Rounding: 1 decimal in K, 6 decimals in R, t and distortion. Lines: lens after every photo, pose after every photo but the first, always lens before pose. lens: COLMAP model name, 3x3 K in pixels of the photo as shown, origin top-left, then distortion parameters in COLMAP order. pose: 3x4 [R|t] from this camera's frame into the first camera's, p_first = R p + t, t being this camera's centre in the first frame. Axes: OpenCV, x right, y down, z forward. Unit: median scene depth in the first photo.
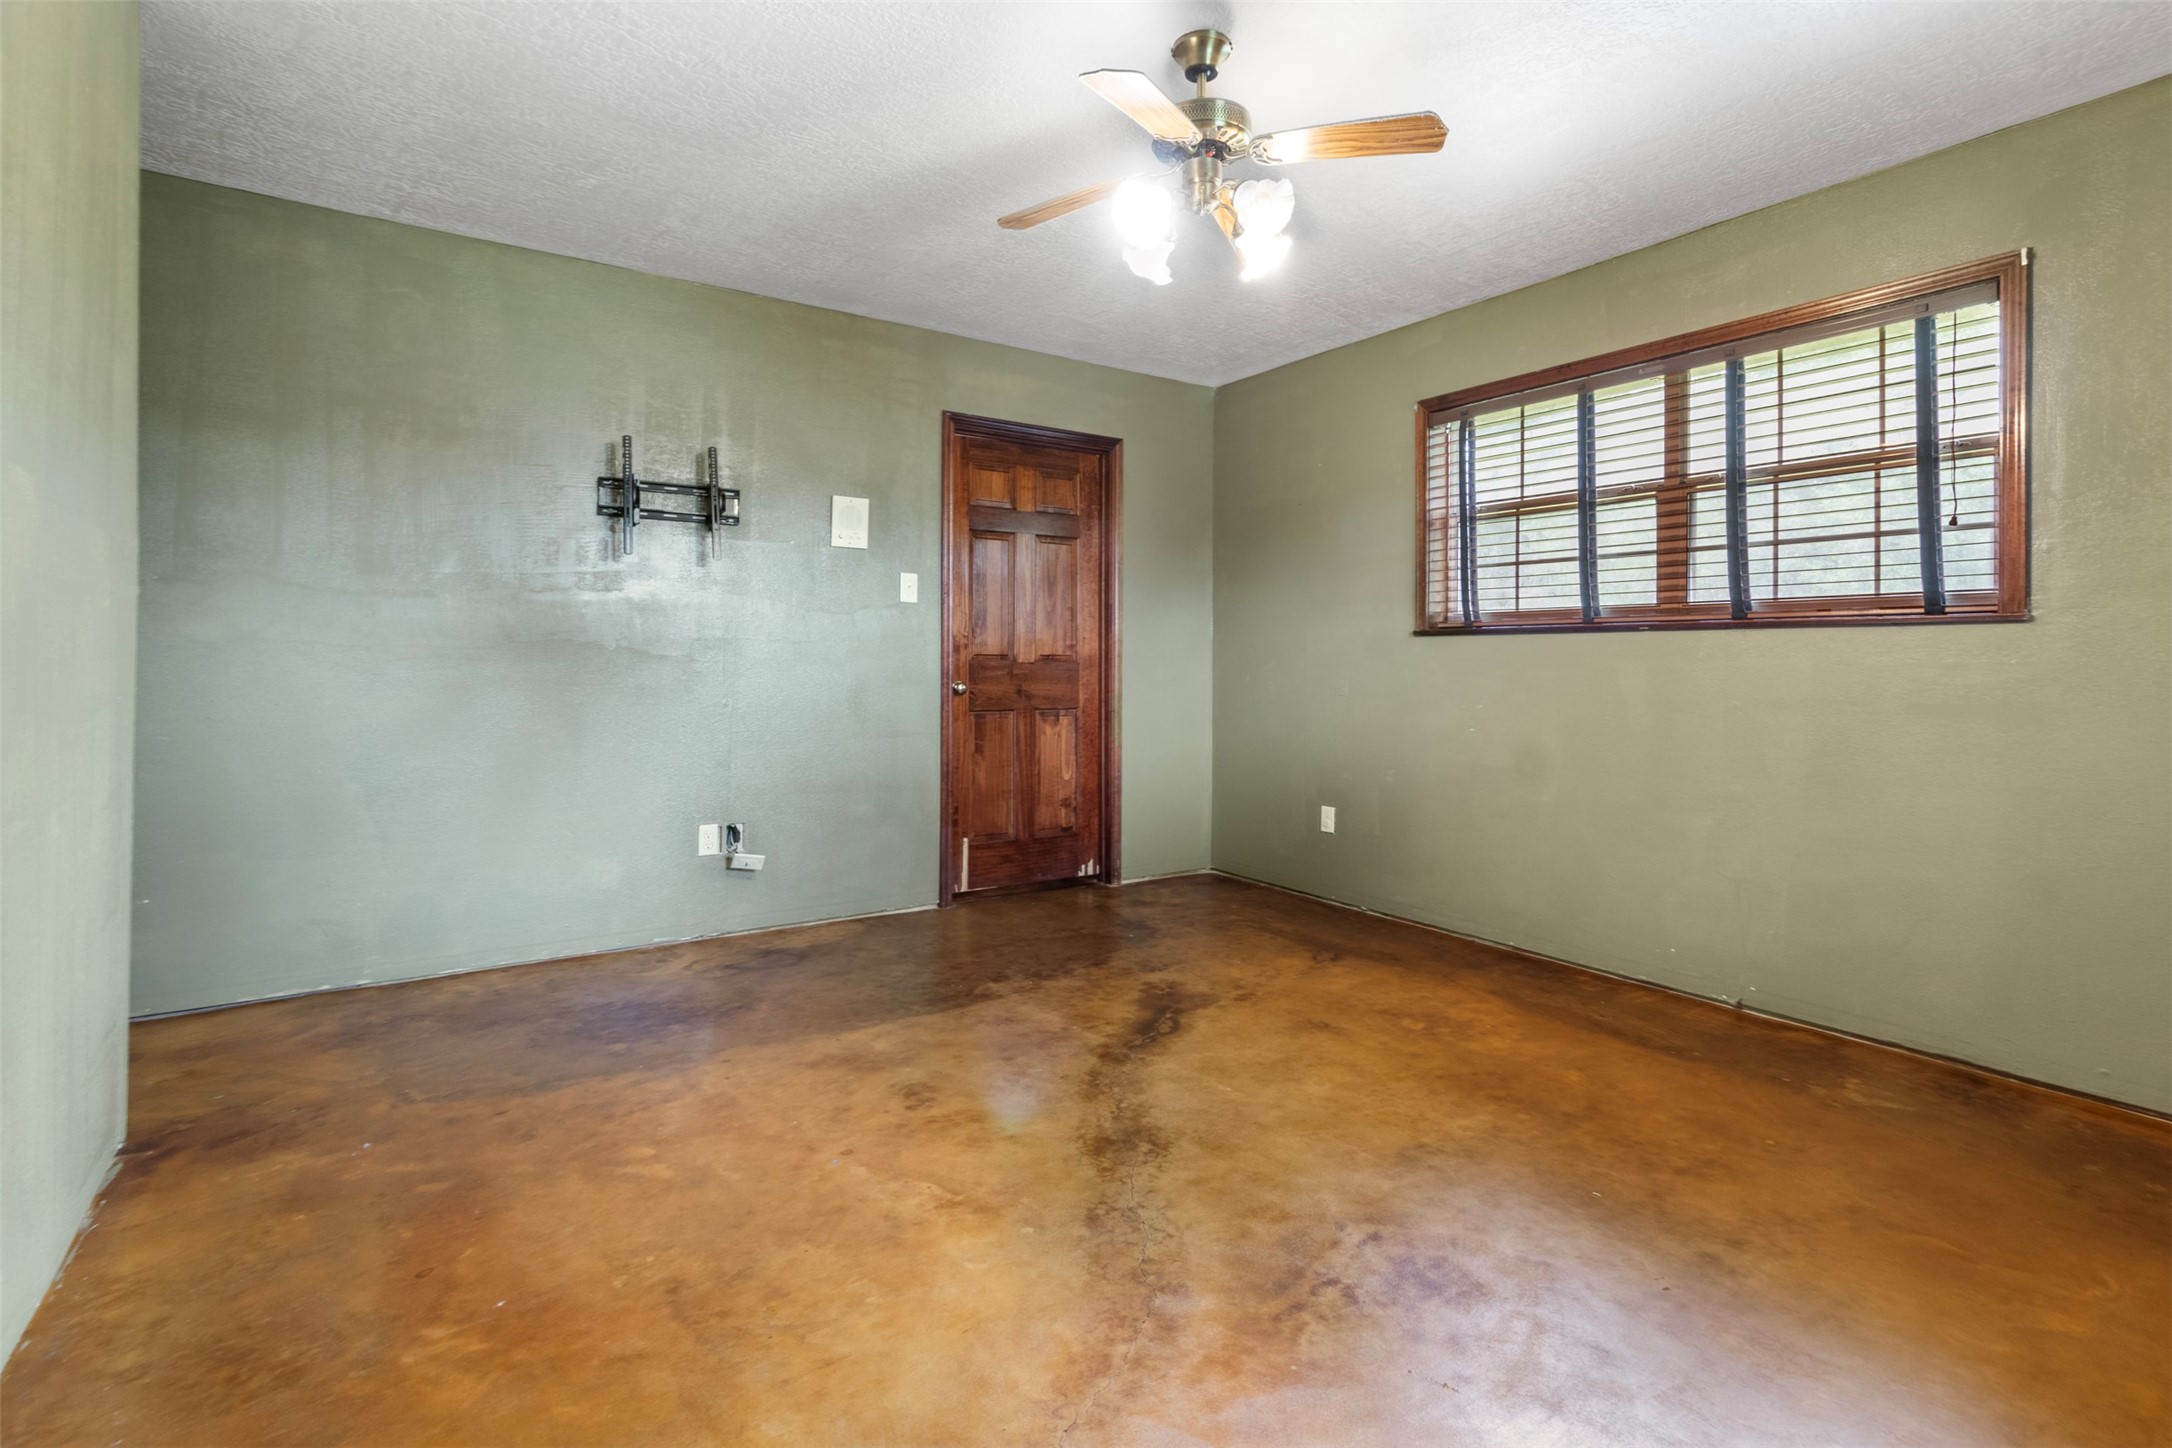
lens RADIAL K [[1023.2, 0, 1079.6], [0, 1023.2, 669.0], [0, 0, 1]] dist [0.003492, 0.001843]
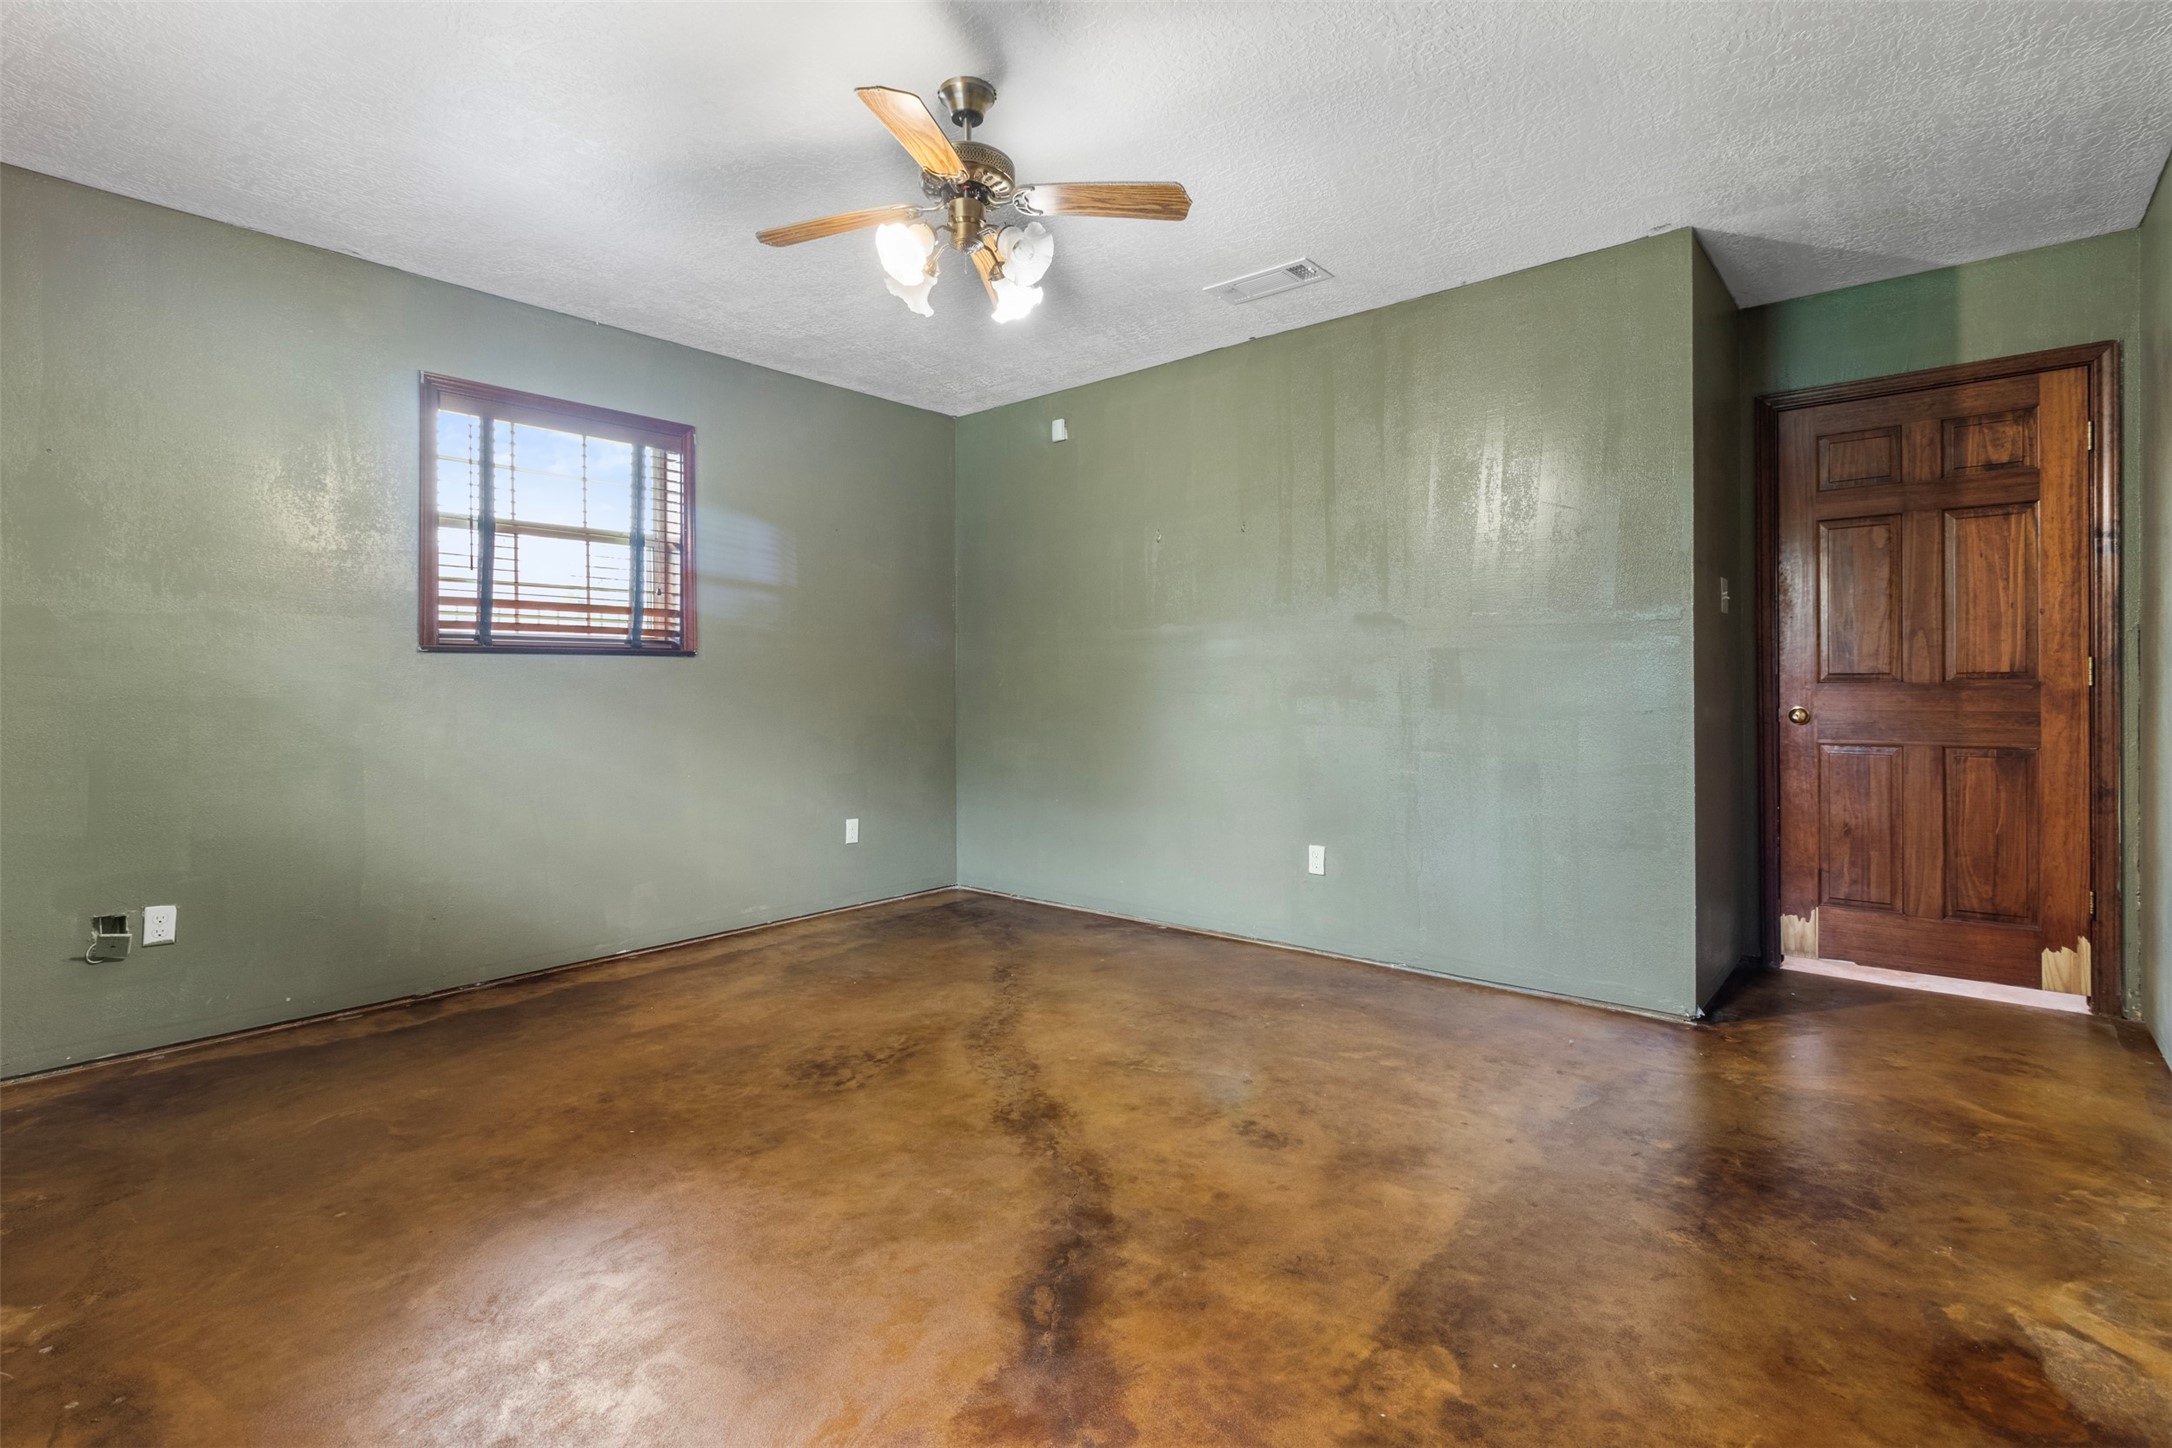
lens RADIAL K [[1008.4, 0, 1075.4], [0, 1008.4, 702.5], [0, 0, 1]] dist [0.002805, 0.000334]
pose [[-0.963905, 0.000879, -0.266244, 0.259331], [-0.005401, 0.999724, 0.022851, -0.011974], [0.266191, 0.023464, -0.963635, 1.831669]]
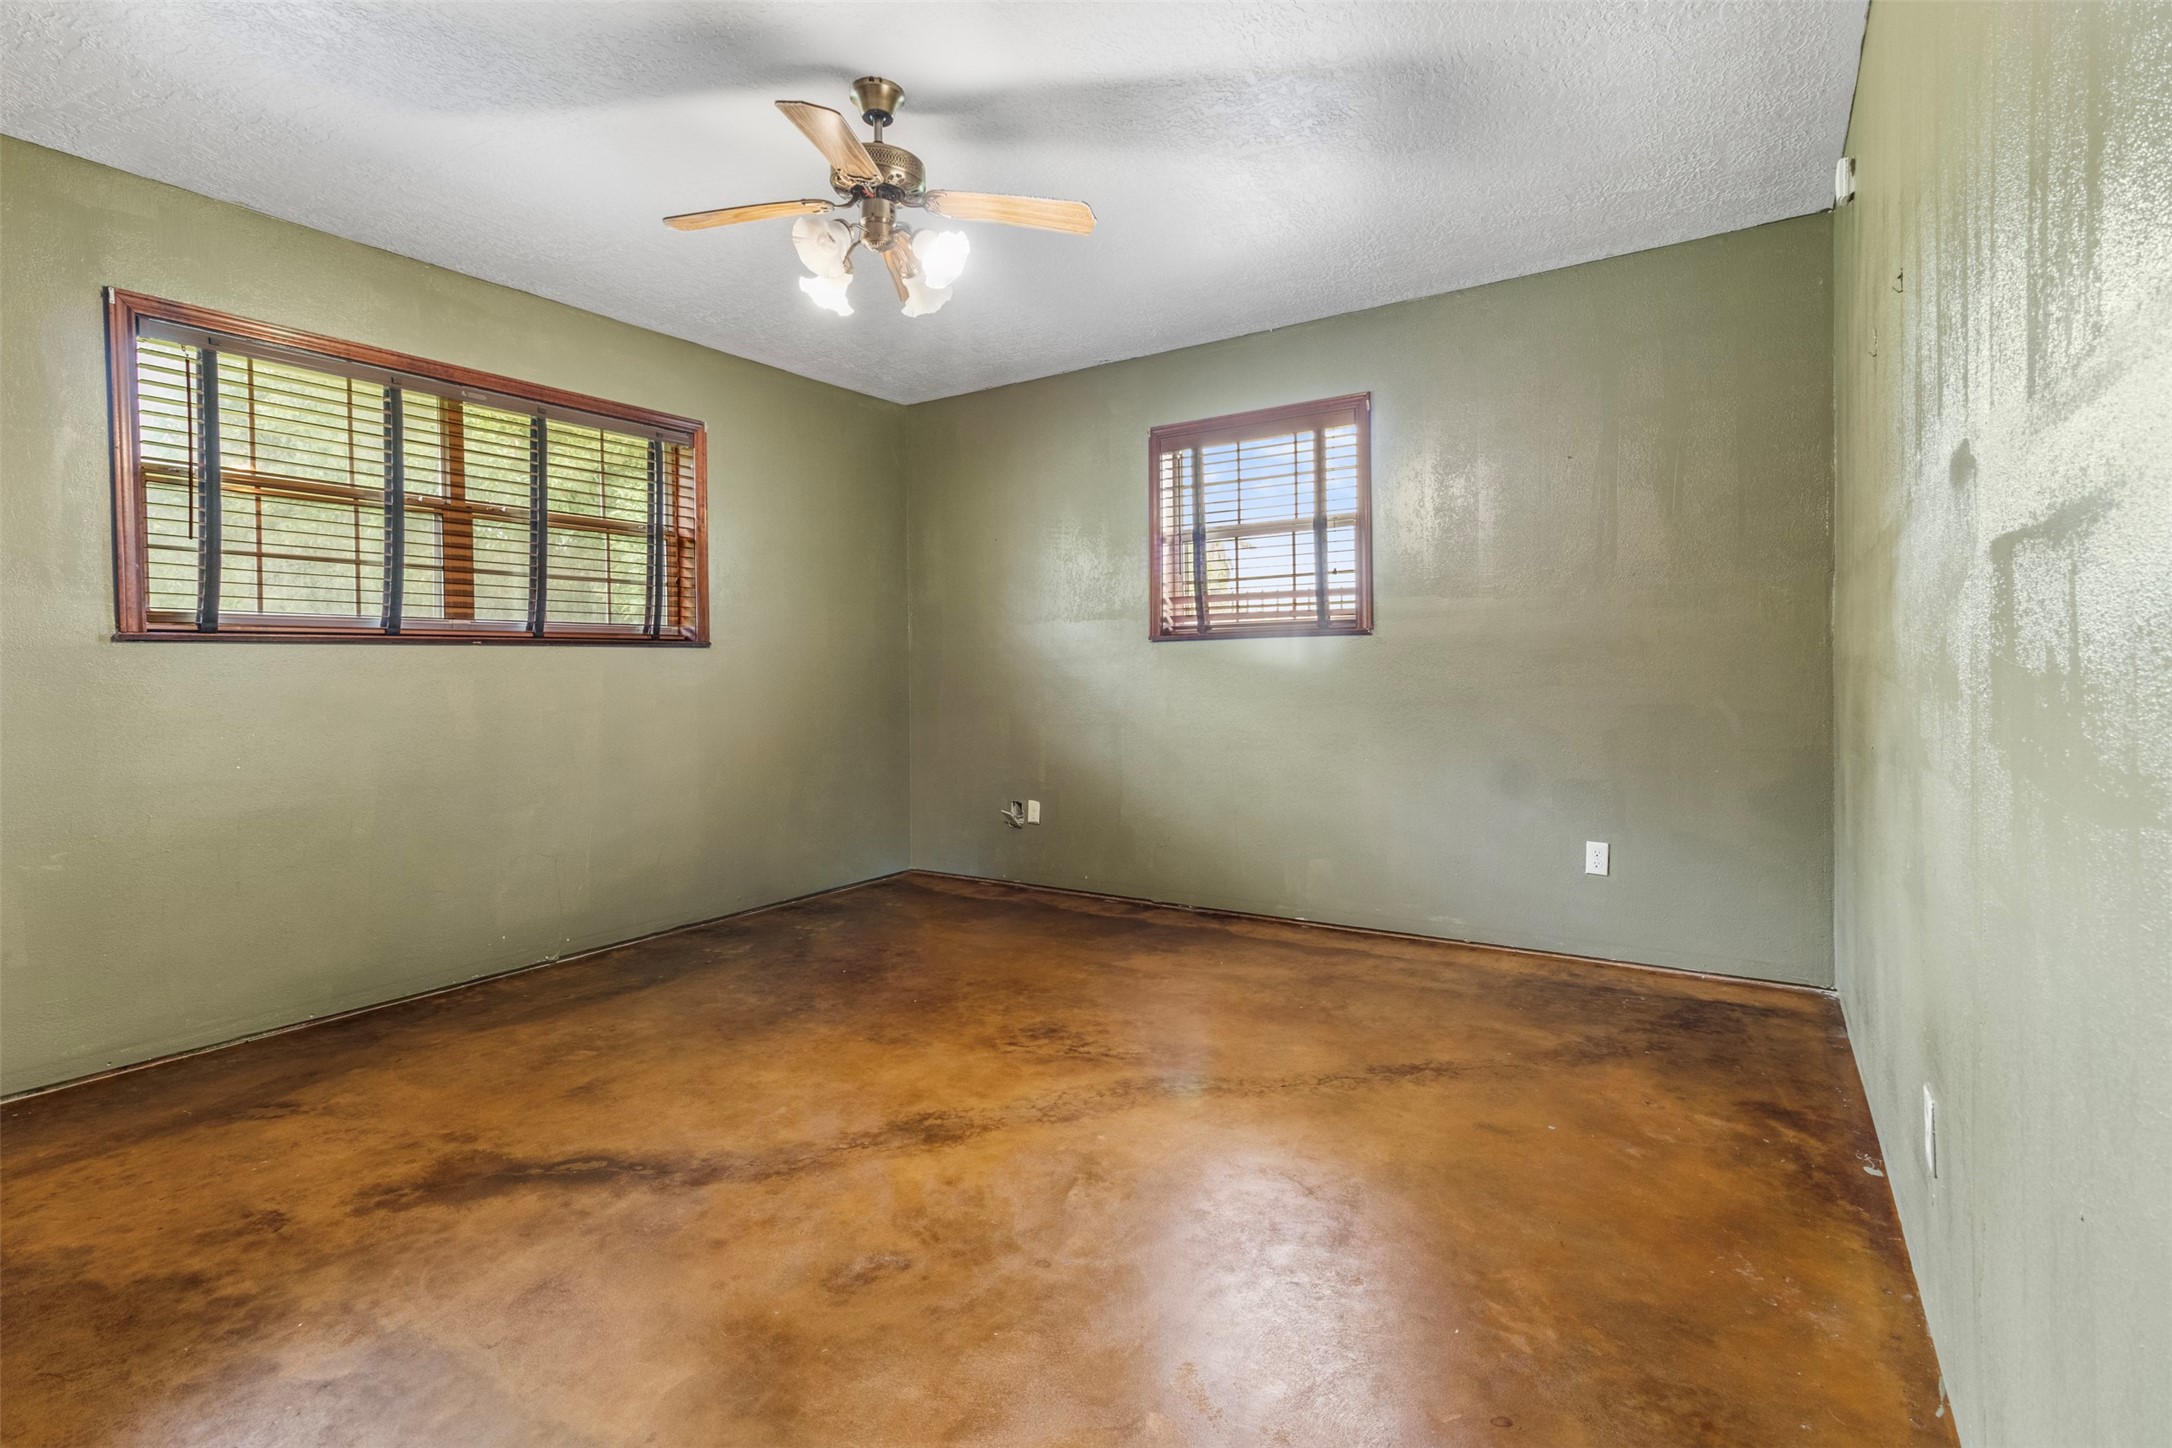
lens RADIAL K [[1017.4, 0, 1077.8], [0, 1017.4, 687.4], [0, 0, 1]] dist [-0.001636, 0.001732]
pose [[-0.384424, -0.016272, 0.923013, -0.858594], [0.018822, 0.999499, 0.025460, -0.011768], [-0.922965, 0.027160, -0.383925, 1.108335]]
